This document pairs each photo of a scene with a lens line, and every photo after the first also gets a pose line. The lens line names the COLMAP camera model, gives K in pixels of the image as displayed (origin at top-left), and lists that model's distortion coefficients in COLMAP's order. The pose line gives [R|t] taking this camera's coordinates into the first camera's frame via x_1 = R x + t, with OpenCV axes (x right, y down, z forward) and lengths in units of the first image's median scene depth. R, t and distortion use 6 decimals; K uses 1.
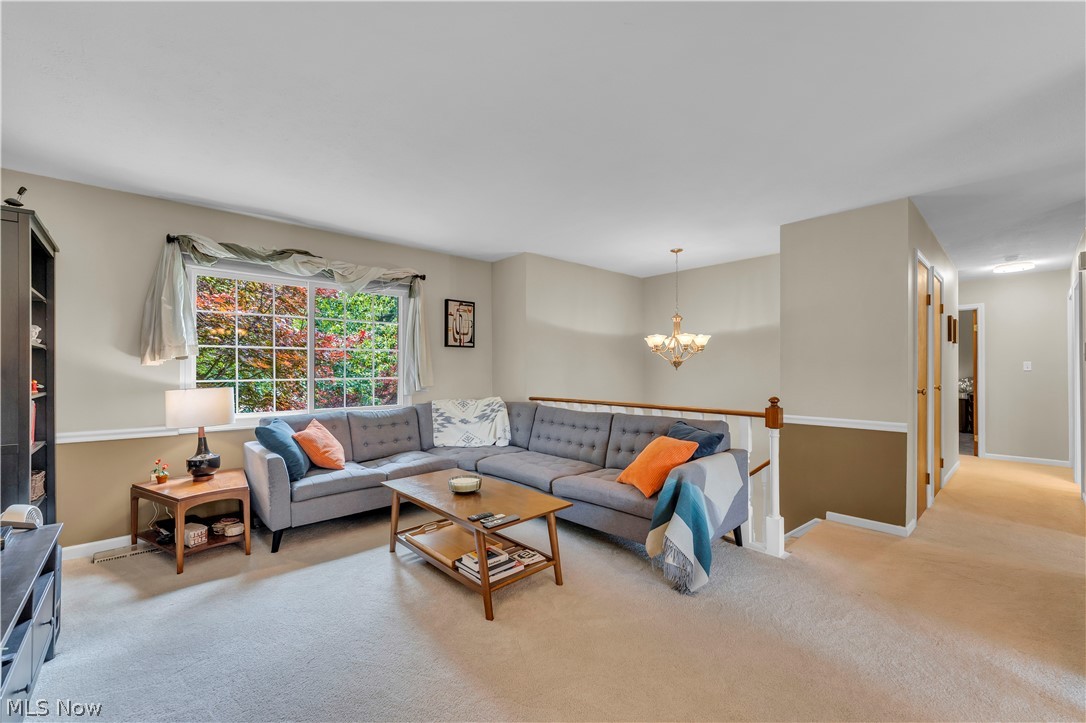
lens RADIAL K [[442.6, 0, 539.1], [0, 442.6, 369.8], [0, 0, 1]] dist [-0.000849, -0.001204]
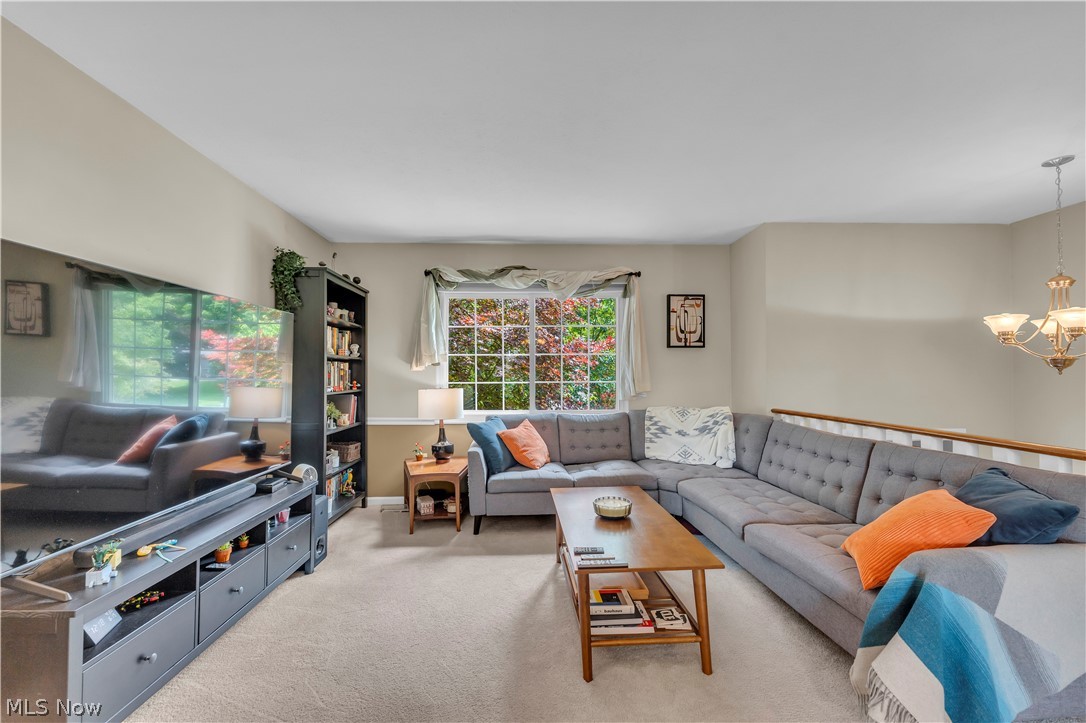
lens RADIAL K [[442.6, 0, 531.8], [0, 442.6, 367.3], [0, 0, 1]] dist [-0.000849, -0.001204]
pose [[0.763660, -0.008981, -0.645556, 0.210850], [0.001091, 0.999920, -0.012620, -0.002206], [0.645618, 0.008933, 0.763609, 0.186248]]
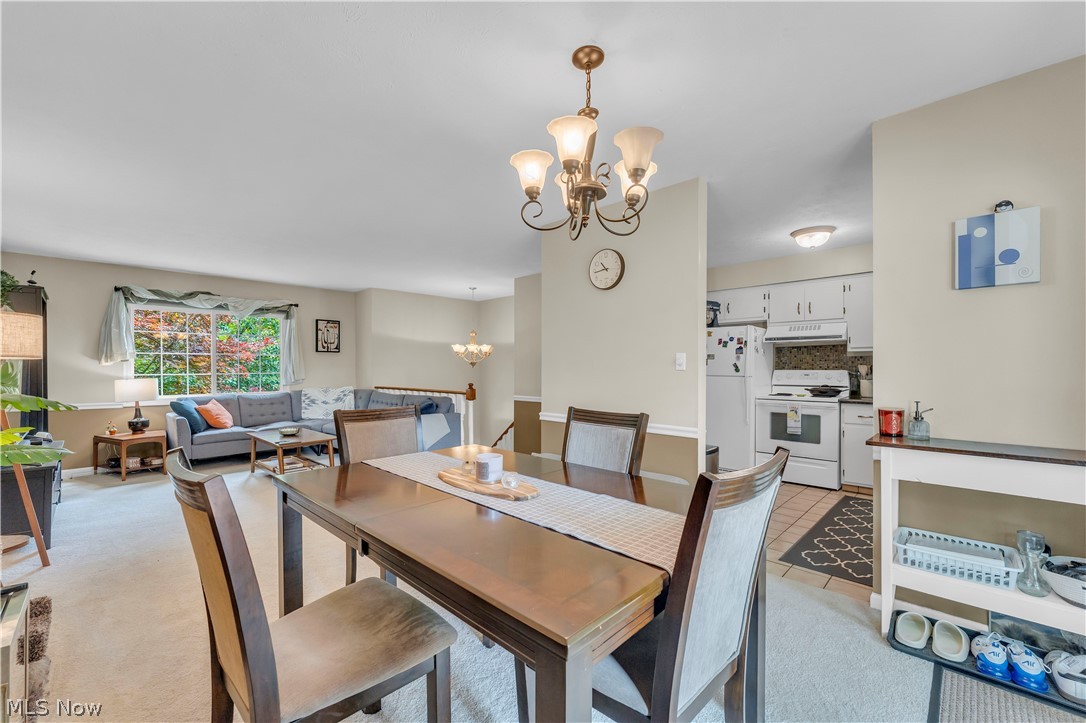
lens RADIAL K [[442.6, 0, 533.0], [0, 442.6, 372.0], [0, 0, 1]] dist [-0.000849, -0.001204]
pose [[0.998405, -0.000289, 0.056456, 0.563458], [-0.000209, 0.999961, 0.008826, 0.000674], [-0.056456, -0.008824, 0.998366, -0.666026]]
